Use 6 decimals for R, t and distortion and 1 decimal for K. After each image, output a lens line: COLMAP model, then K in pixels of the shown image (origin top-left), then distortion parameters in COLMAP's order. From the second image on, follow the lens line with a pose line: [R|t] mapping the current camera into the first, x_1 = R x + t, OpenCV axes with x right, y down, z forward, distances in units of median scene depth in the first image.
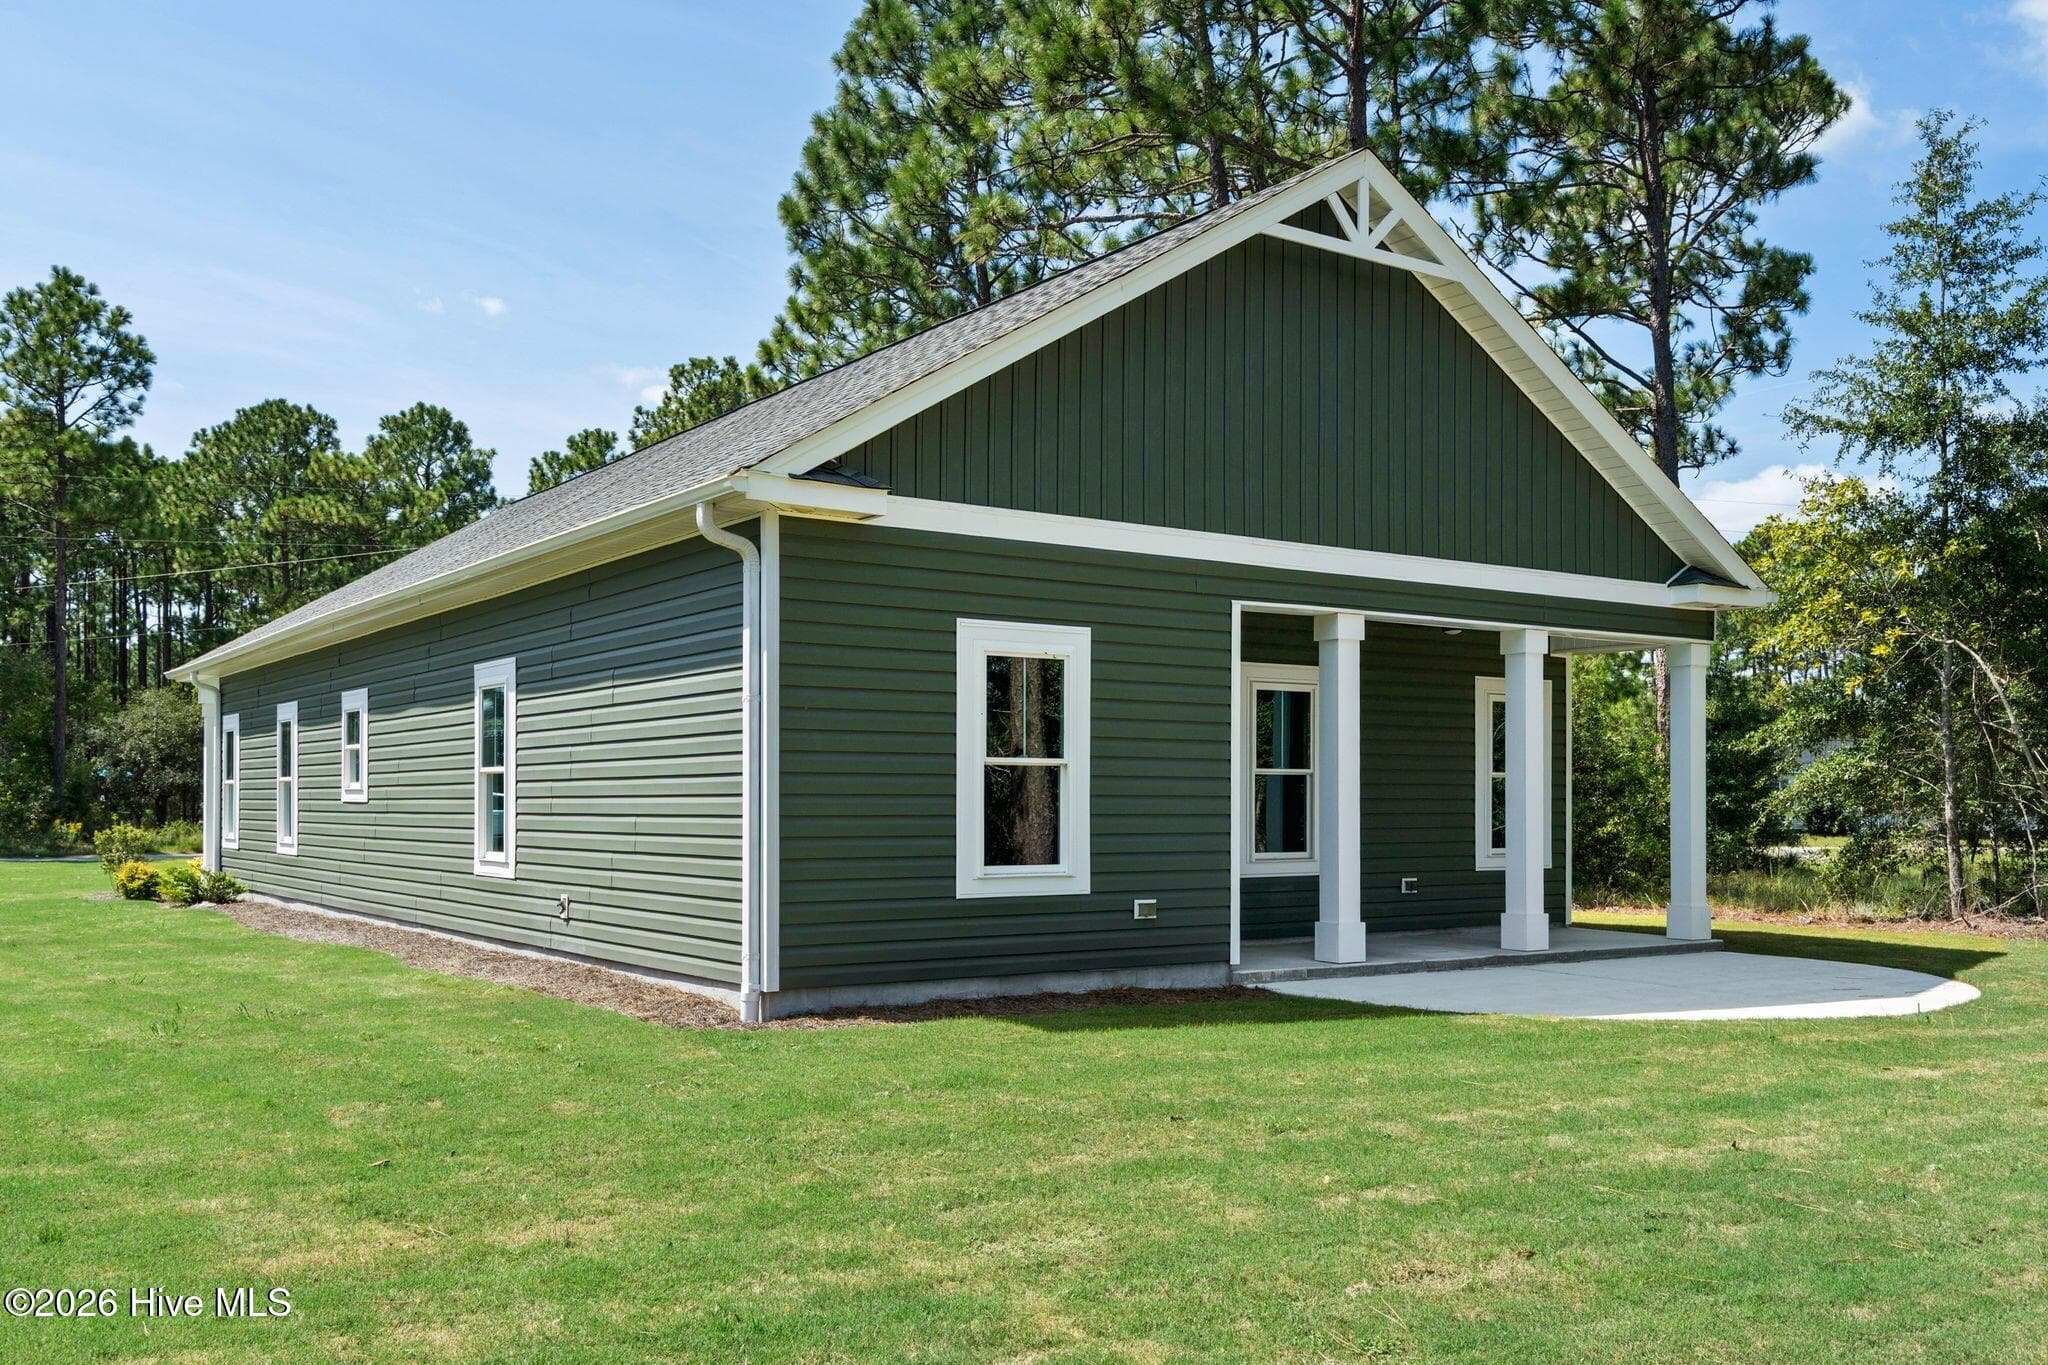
lens RADIAL K [[1819.5, 0, 1030.4], [0, 1819.5, 792.5], [0, 0, 1]] dist [0.004568, 0.016122]
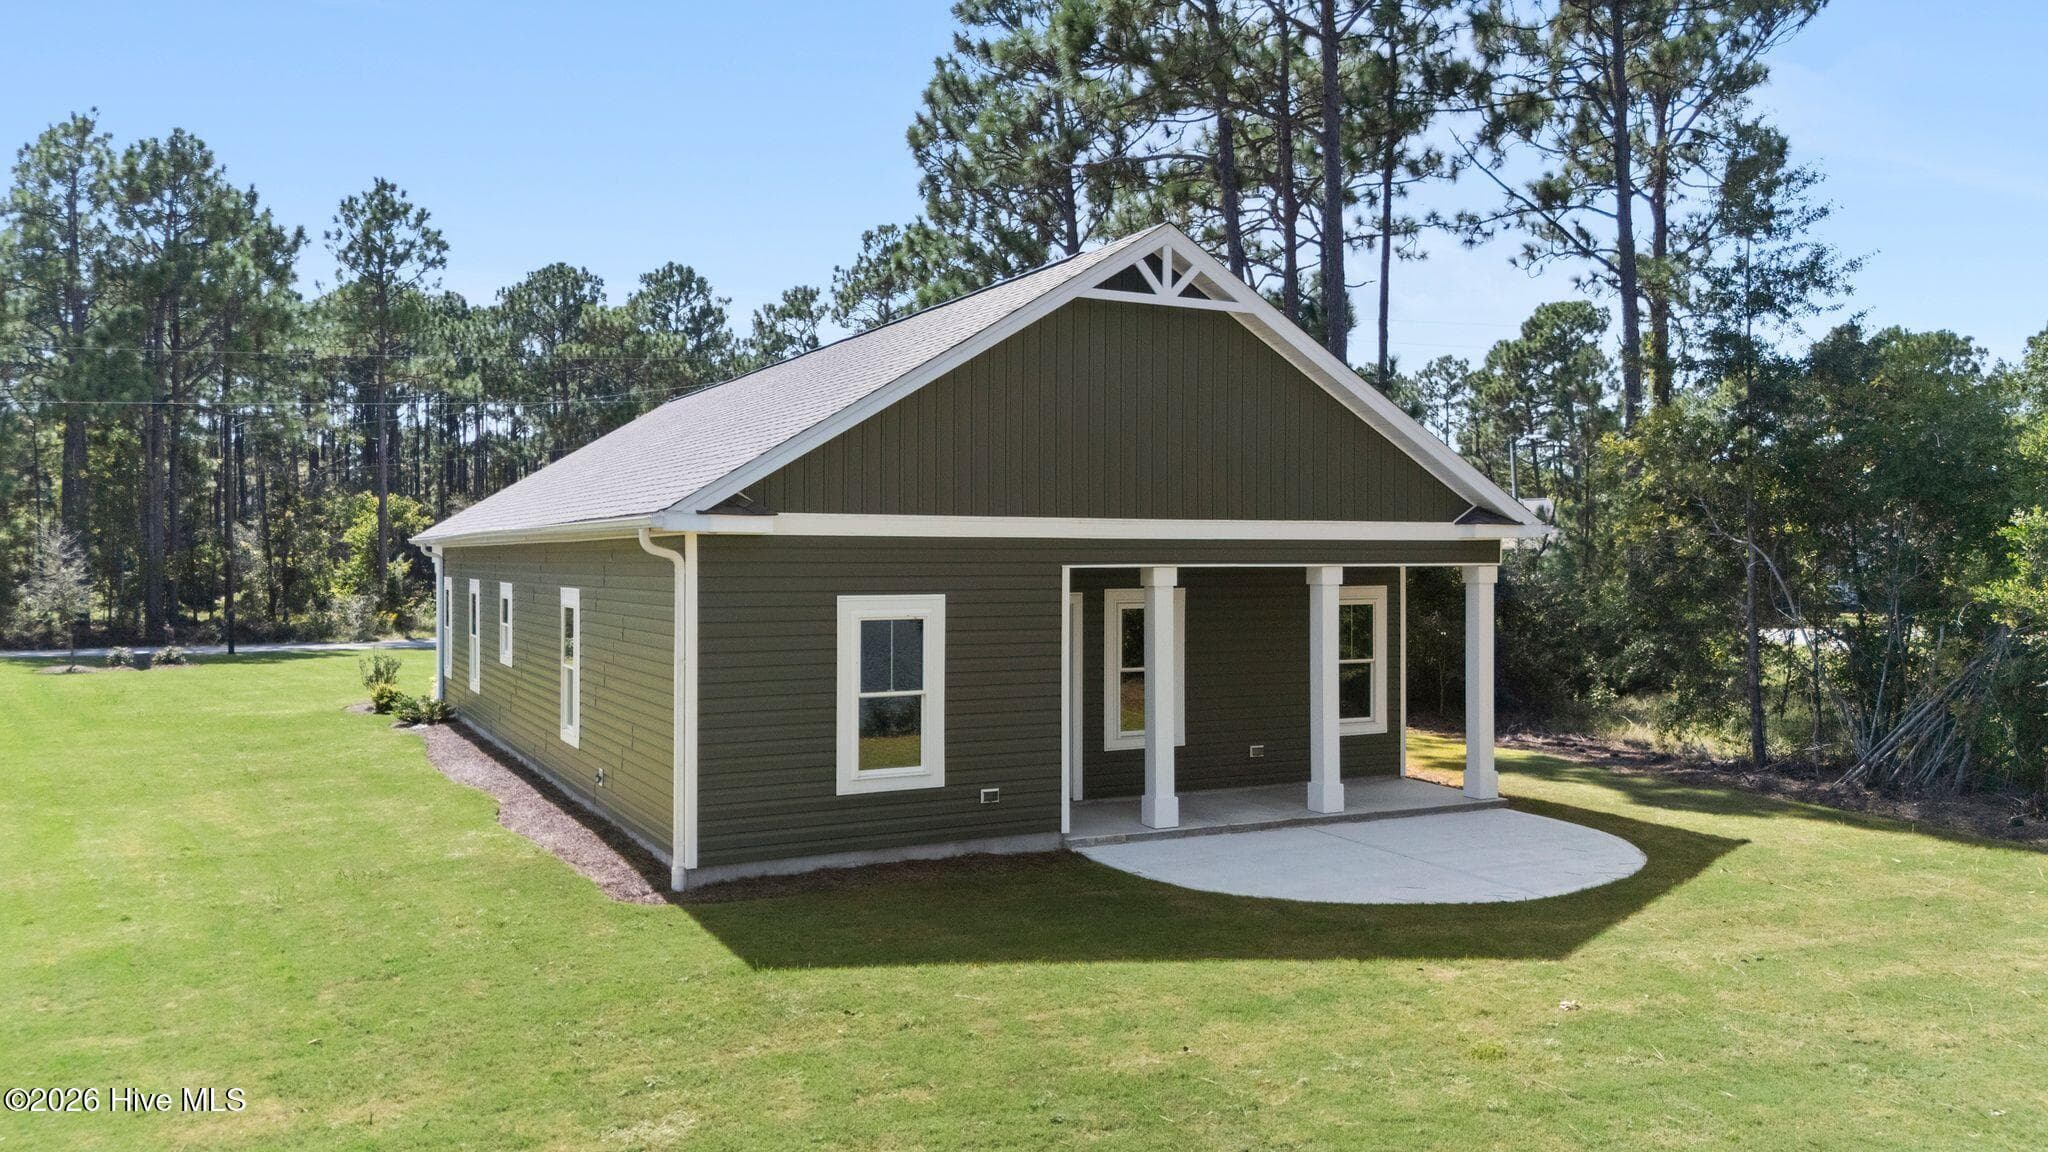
lens RADIAL K [[1510.2, 0, 1024.0], [0, 1510.2, 576.0], [0, 0, 1]] dist [0.114715, -0.132074]
pose [[0.993001, 0.000624, -0.118101, 0.151228], [0.001627, 0.999819, 0.018970, -0.083505], [0.118092, -0.019029, 0.992820, -0.088763]]
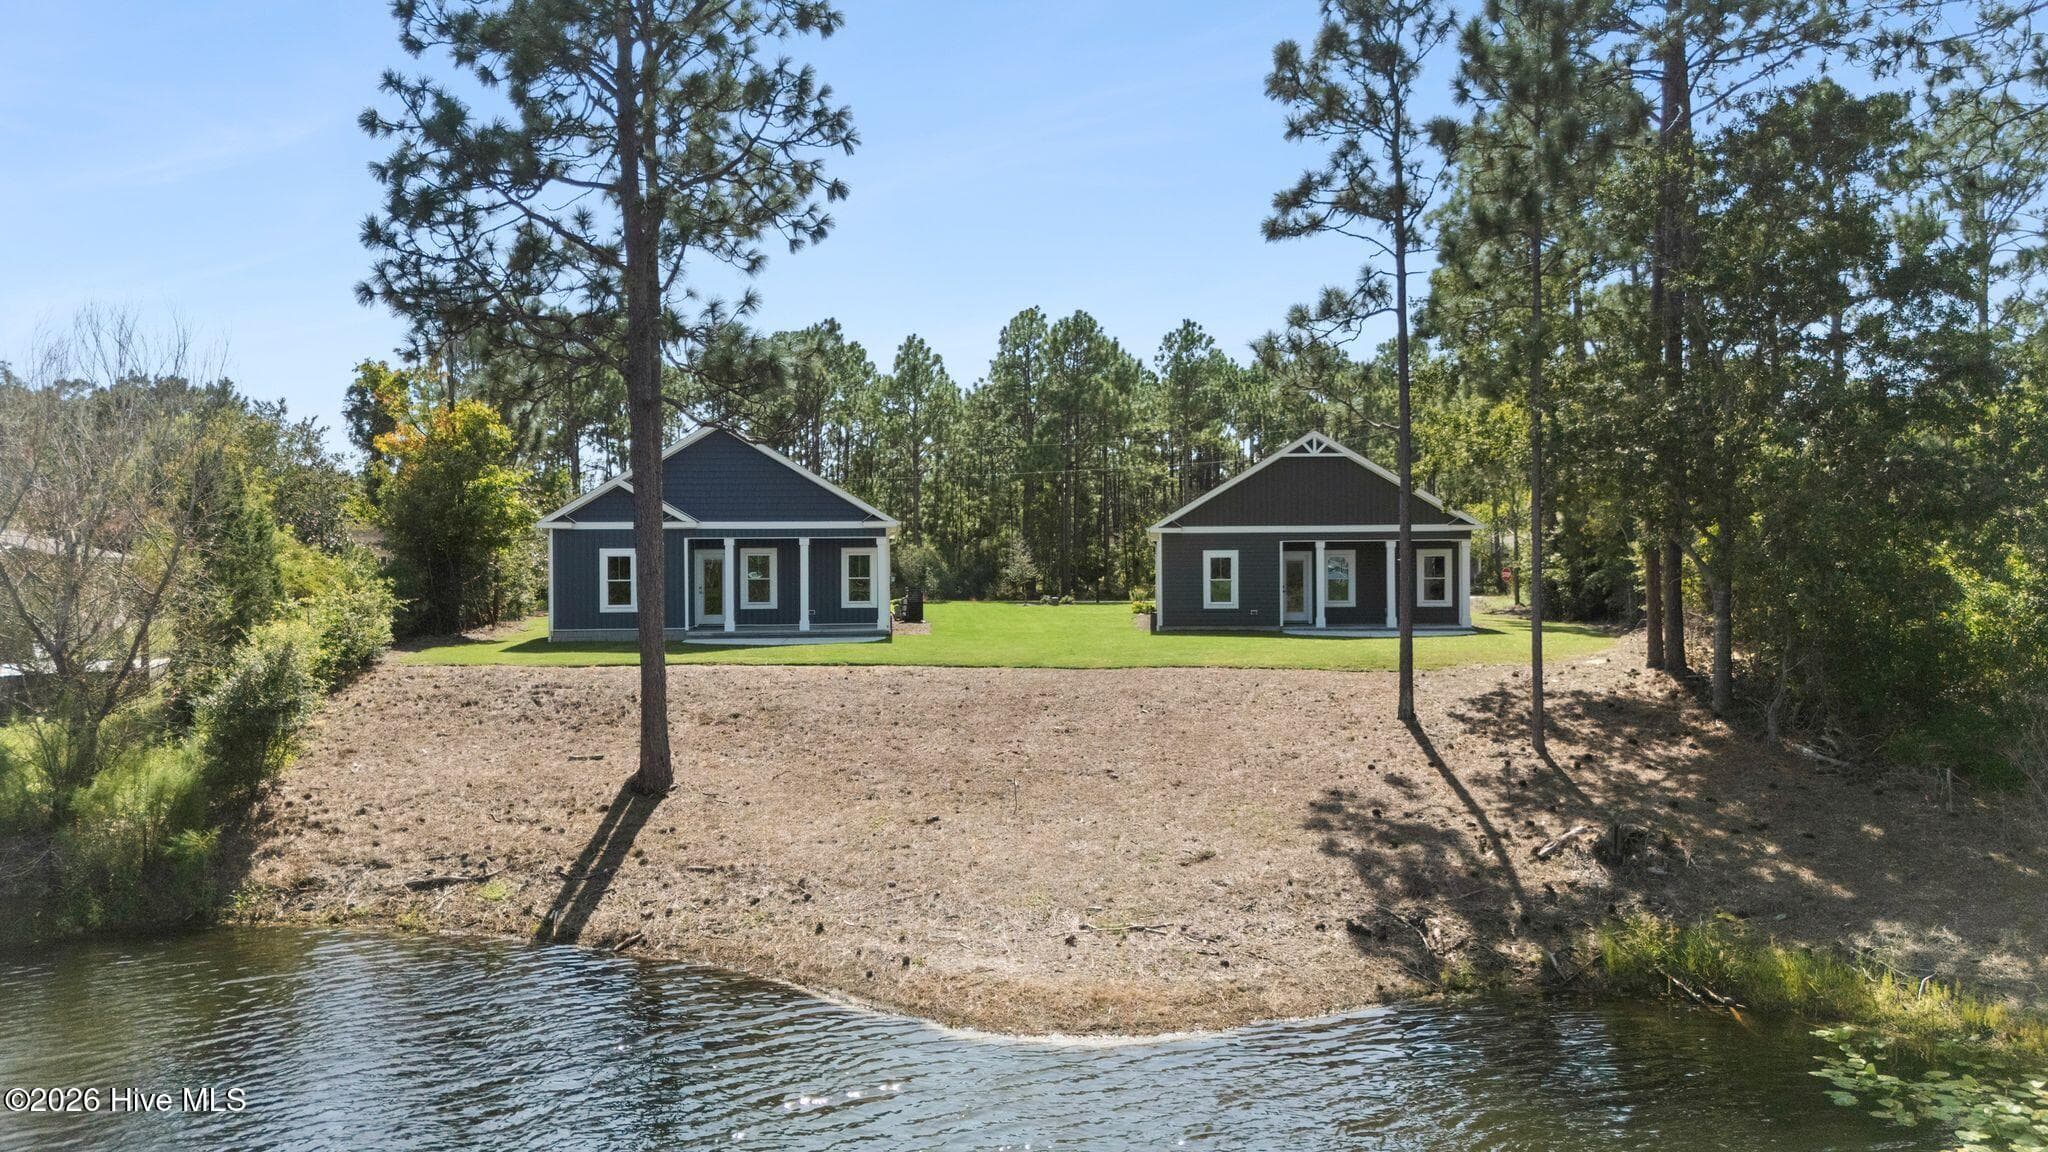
lens RADIAL K [[1510.2, 0, 1024.0], [0, 1510.2, 576.0], [0, 0, 1]] dist [0.114715, -0.132074]
pose [[0.778848, 0.000103, -0.627213, 1.311437], [0.010503, 0.999858, 0.013207, -0.054185], [0.627125, -0.016874, 0.778736, -1.503719]]
